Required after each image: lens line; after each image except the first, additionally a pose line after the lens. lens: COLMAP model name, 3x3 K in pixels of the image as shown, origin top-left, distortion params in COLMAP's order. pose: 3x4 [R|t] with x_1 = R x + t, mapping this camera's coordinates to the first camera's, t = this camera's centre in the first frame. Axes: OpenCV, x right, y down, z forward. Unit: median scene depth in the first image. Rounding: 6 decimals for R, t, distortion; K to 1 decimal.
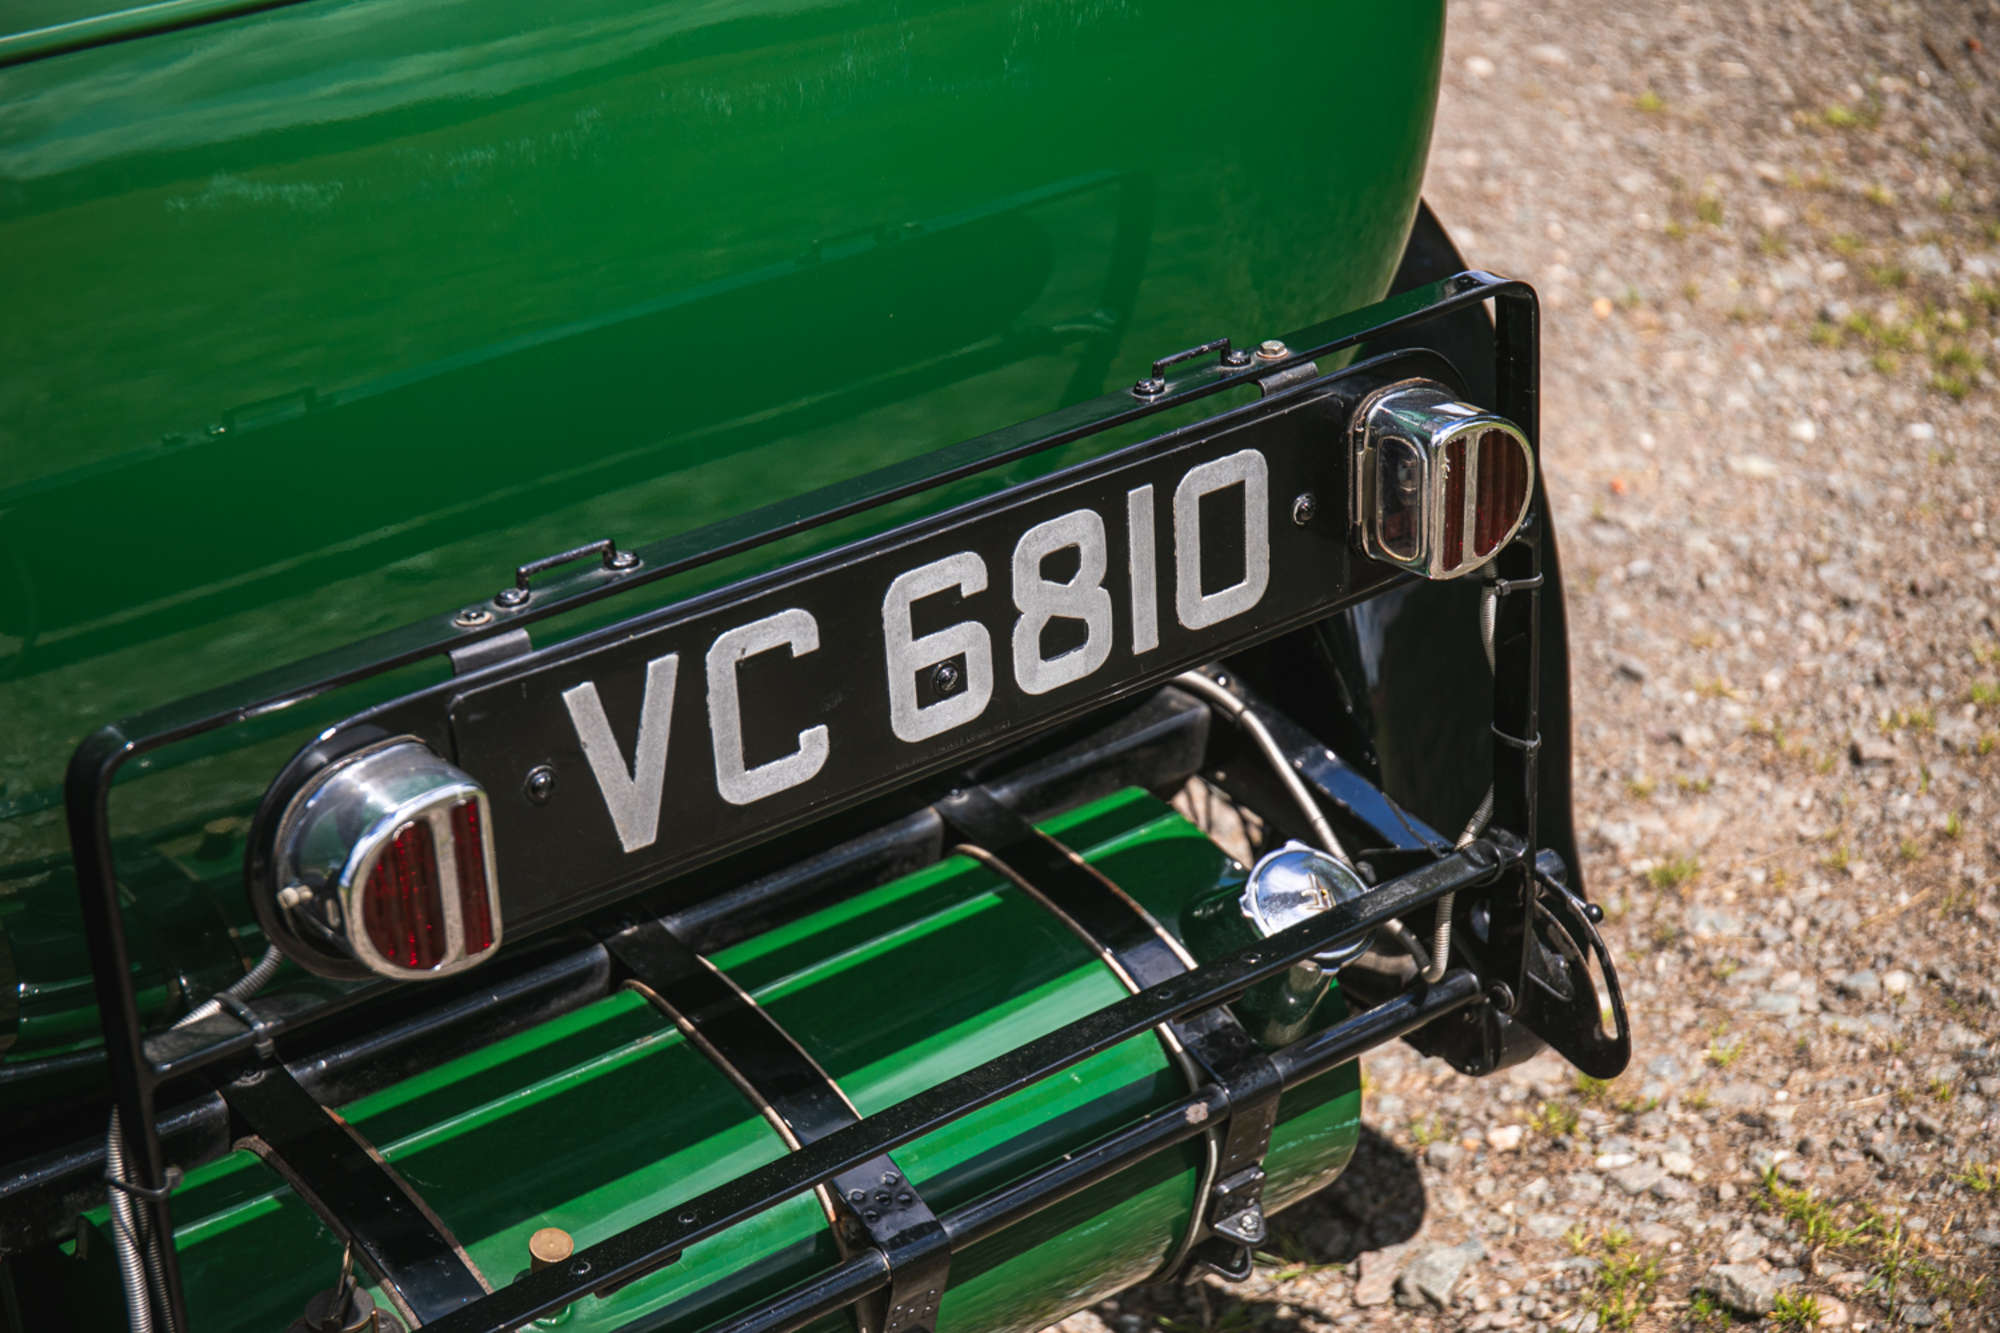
lens RADIAL K [[3898.5, 0, 995.7], [0, 3898.5, 759.3], [0, 0, 1]] dist [0.123853, 0.217266]
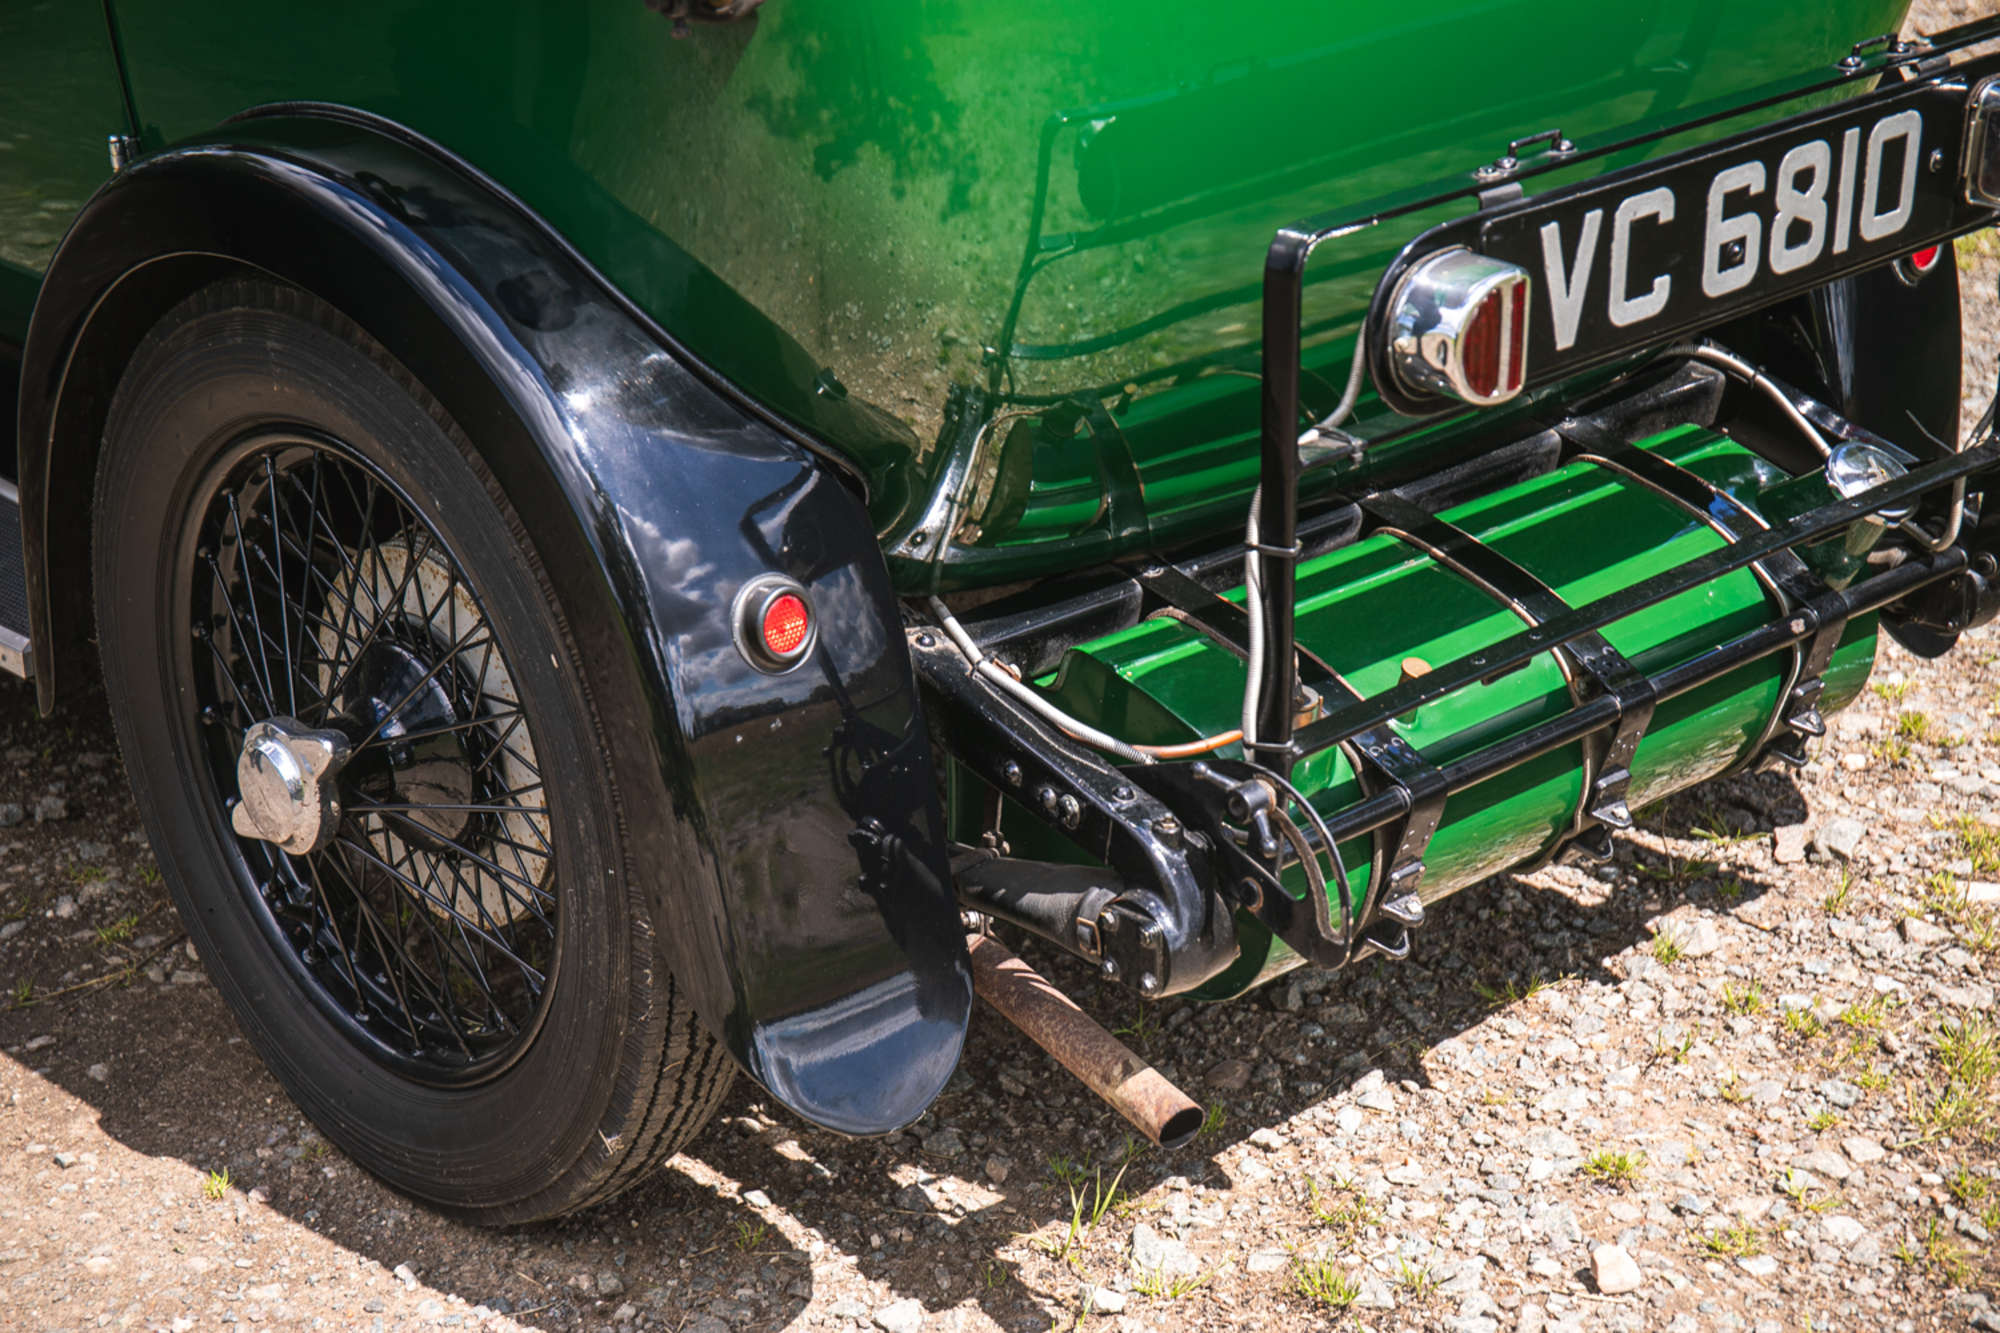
lens RADIAL K [[3876.3, 0, 1033.9], [0, 3876.3, 761.6], [0, 0, 1]] dist [0.142040, 0.342985]
pose [[0.996445, 0.010850, 0.083547, -0.321503], [-0.009148, 0.999744, -0.020717, 0.164511], [-0.083750, 0.019879, 0.996288, -0.335439]]
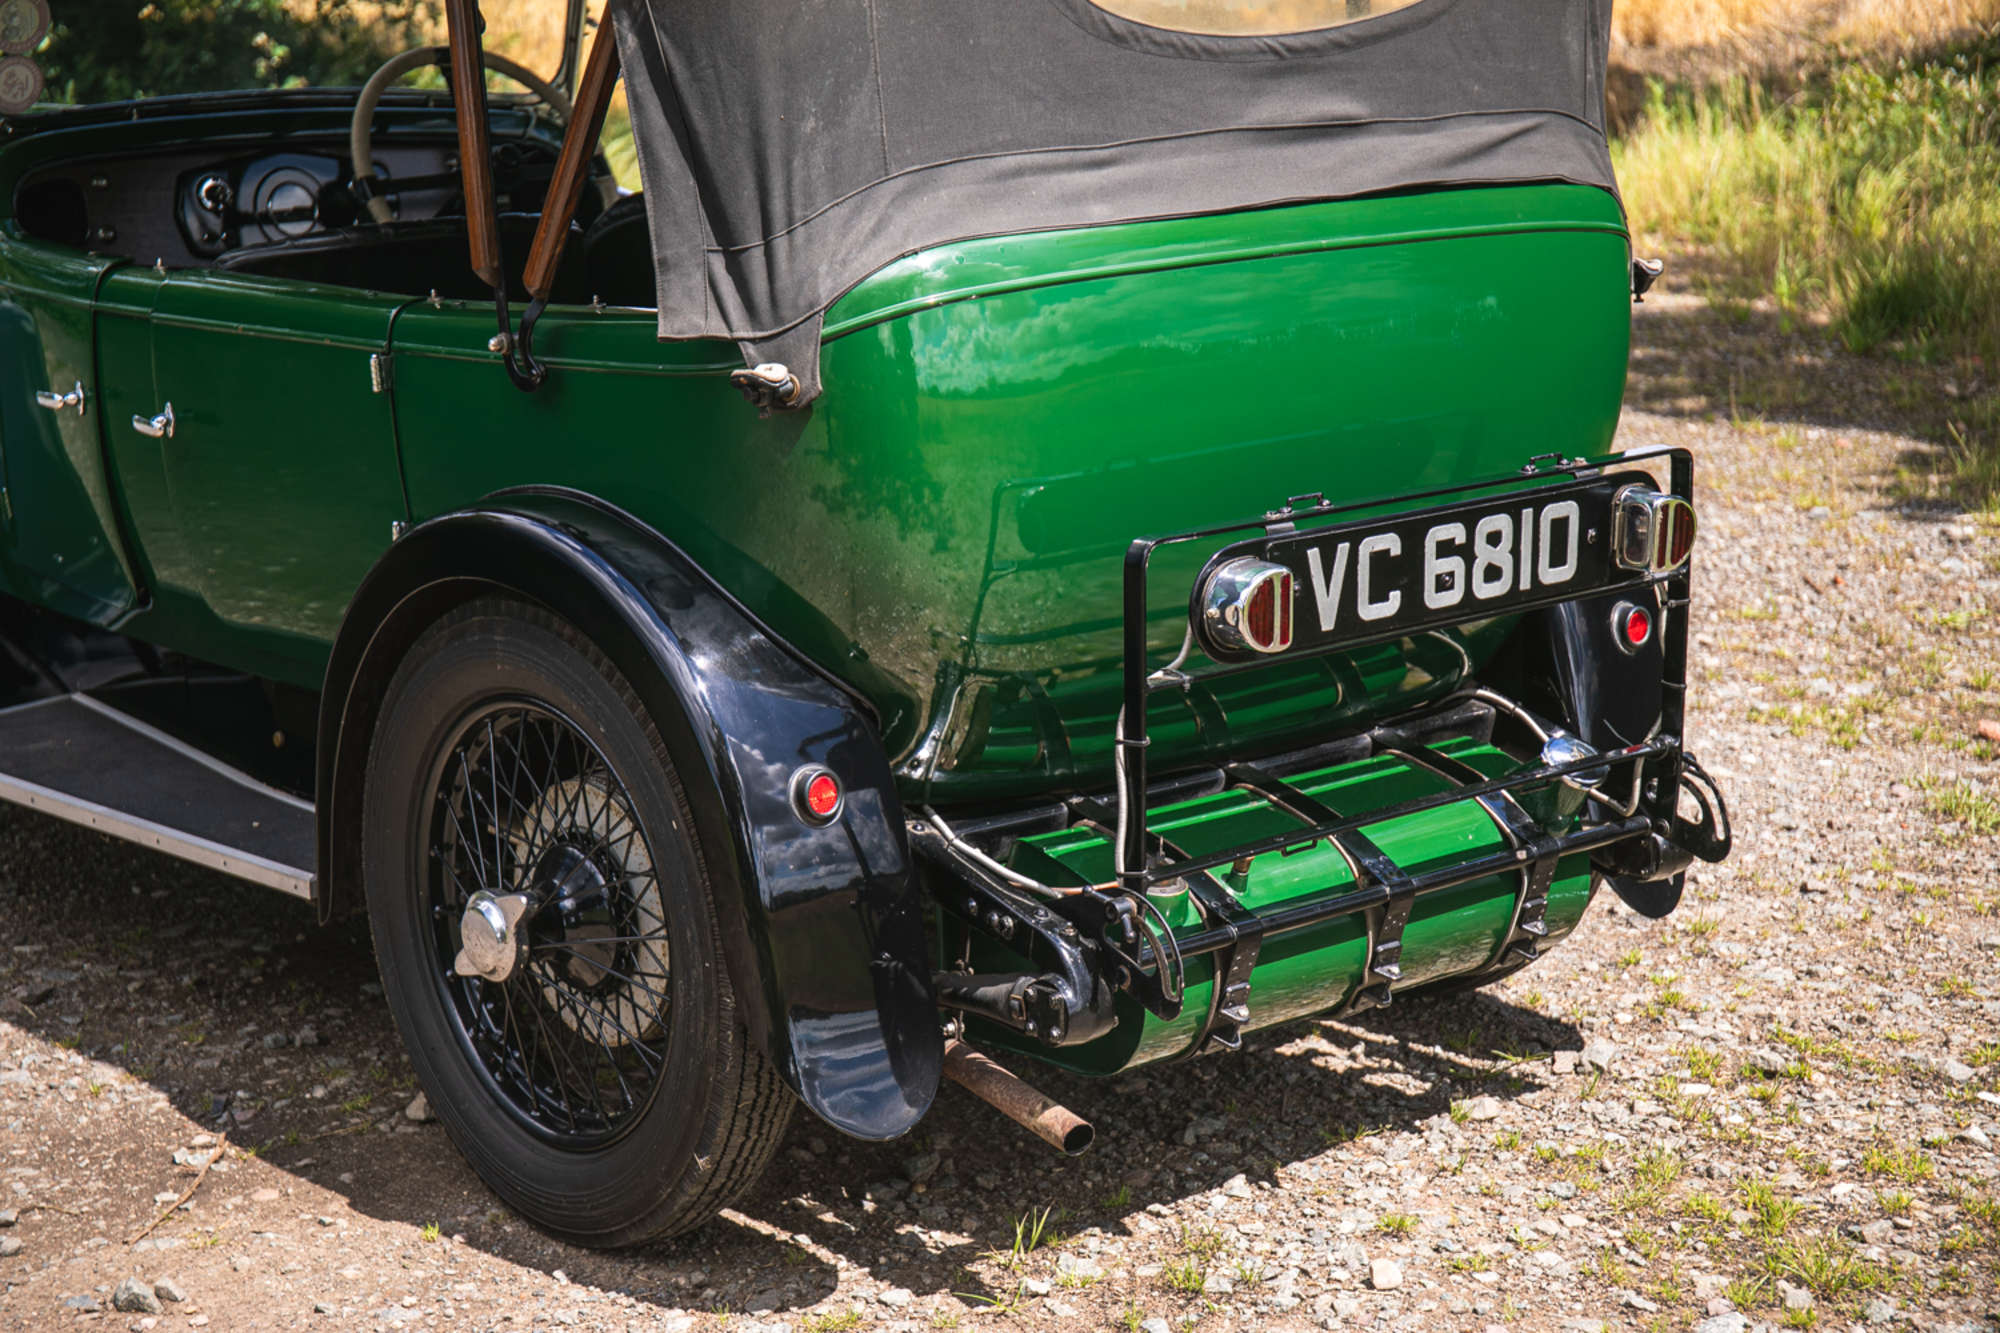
lens RADIAL K [[3876.3, 0, 1033.9], [0, 3876.3, 761.6], [0, 0, 1]] dist [0.142040, 0.342985]
pose [[0.998228, 0.033153, 0.049420, -0.291747], [-0.023415, 0.982271, -0.186001, 0.410232], [-0.054710, 0.184514, 0.981306, -0.934794]]
